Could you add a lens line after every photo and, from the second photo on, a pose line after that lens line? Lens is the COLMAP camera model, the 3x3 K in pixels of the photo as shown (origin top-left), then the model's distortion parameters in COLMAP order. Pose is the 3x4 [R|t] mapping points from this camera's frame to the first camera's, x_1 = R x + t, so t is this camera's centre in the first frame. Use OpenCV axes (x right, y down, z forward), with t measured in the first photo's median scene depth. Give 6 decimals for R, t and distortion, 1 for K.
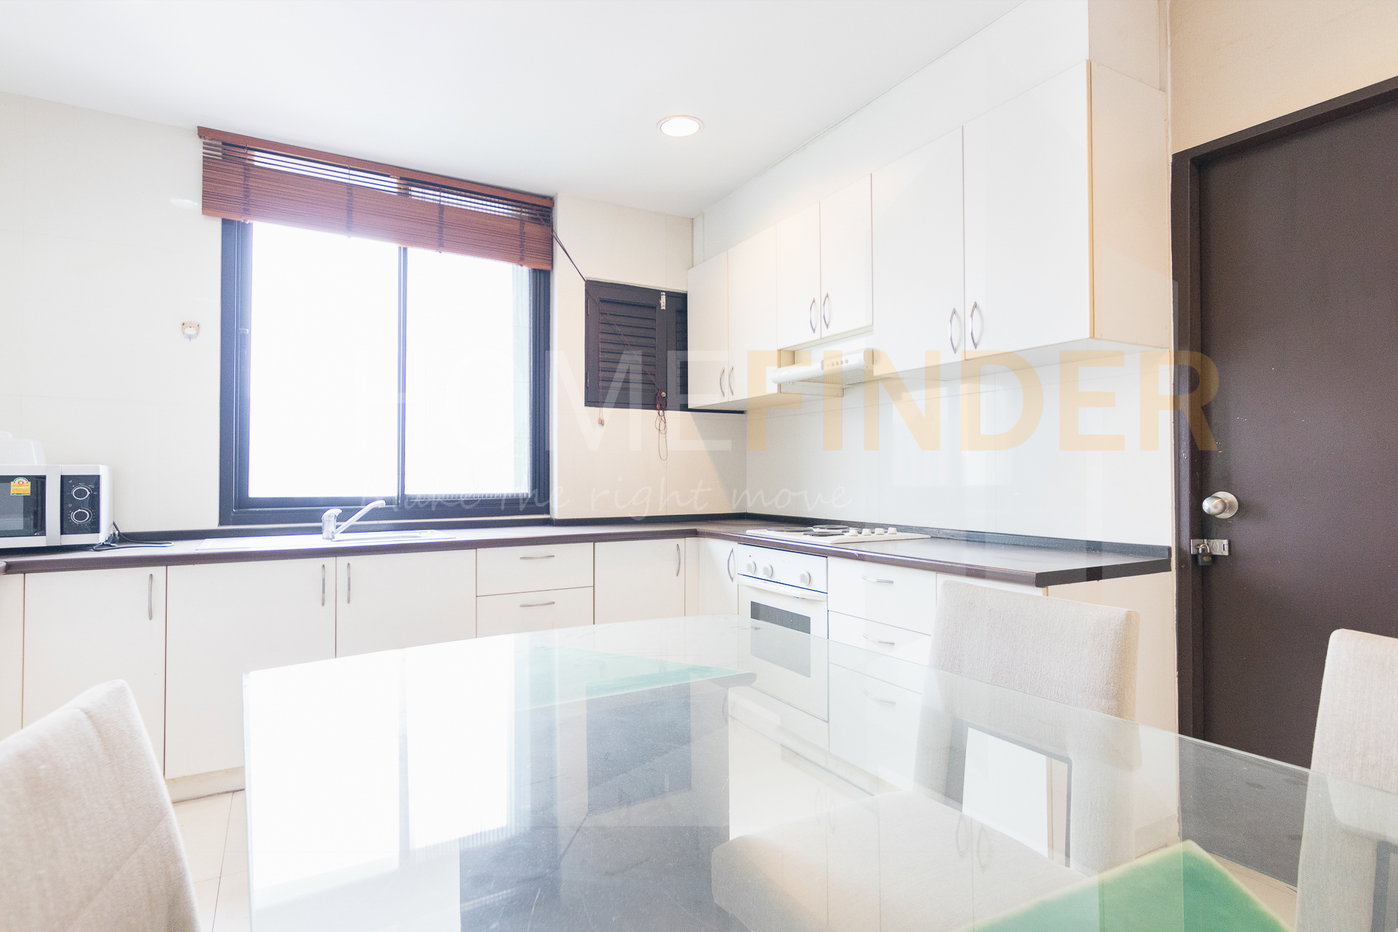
lens RADIAL K [[718.2, 0, 699.0], [0, 718.2, 466.0], [0, 0, 1]] dist [0.022233, 0.000138]
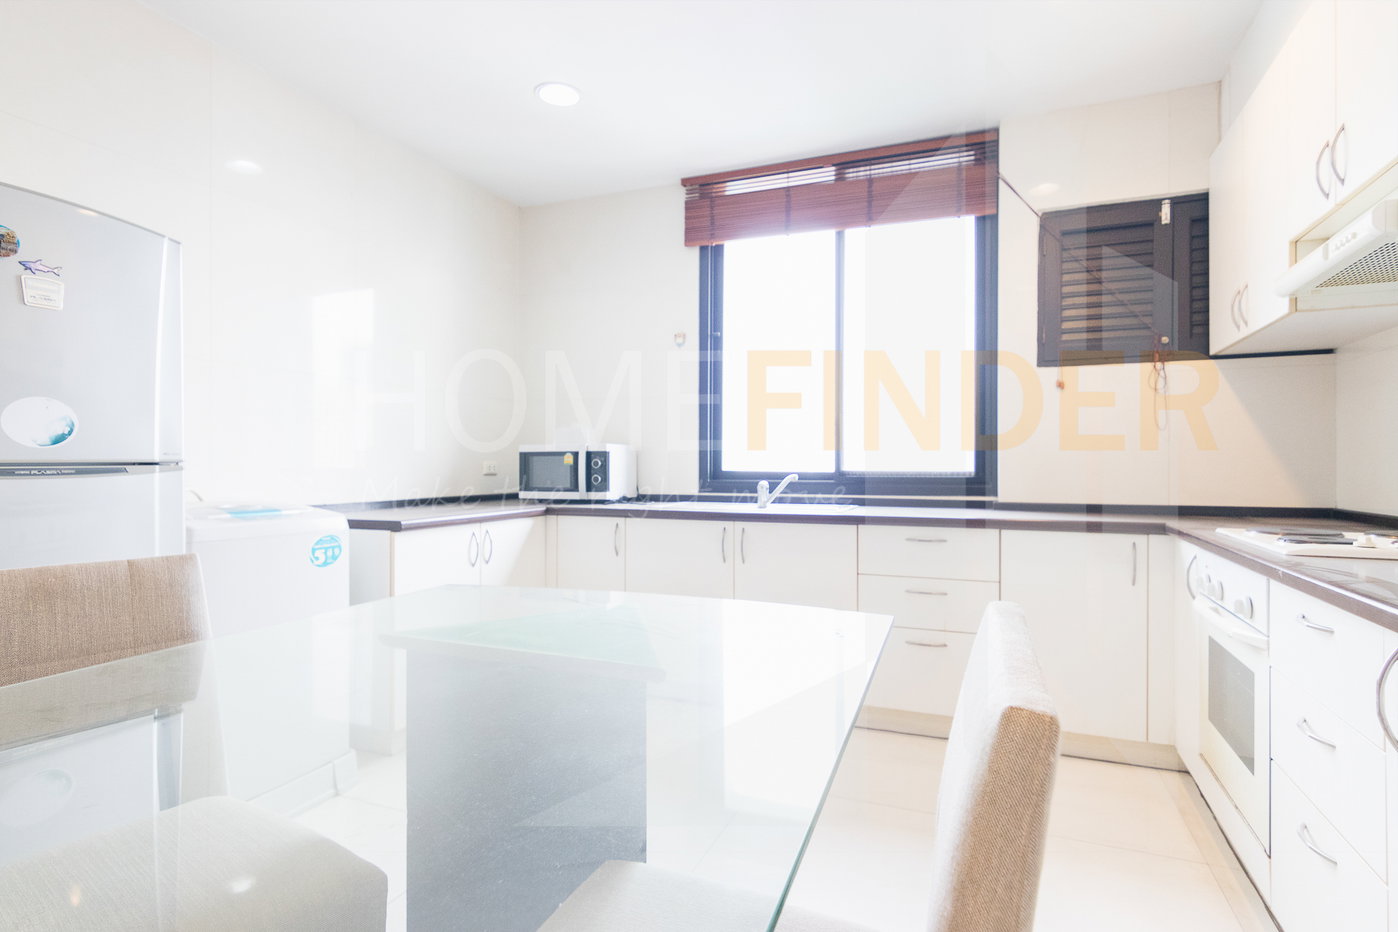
lens RADIAL K [[710.1, 0, 699.0], [0, 710.1, 466.0], [0, 0, 1]] dist [0.003829, 0.000251]
pose [[0.625099, 0.004587, -0.780532, 0.276387], [0.008513, 0.999883, 0.012693, 0.019474], [0.780499, -0.014579, 0.624987, 0.217057]]
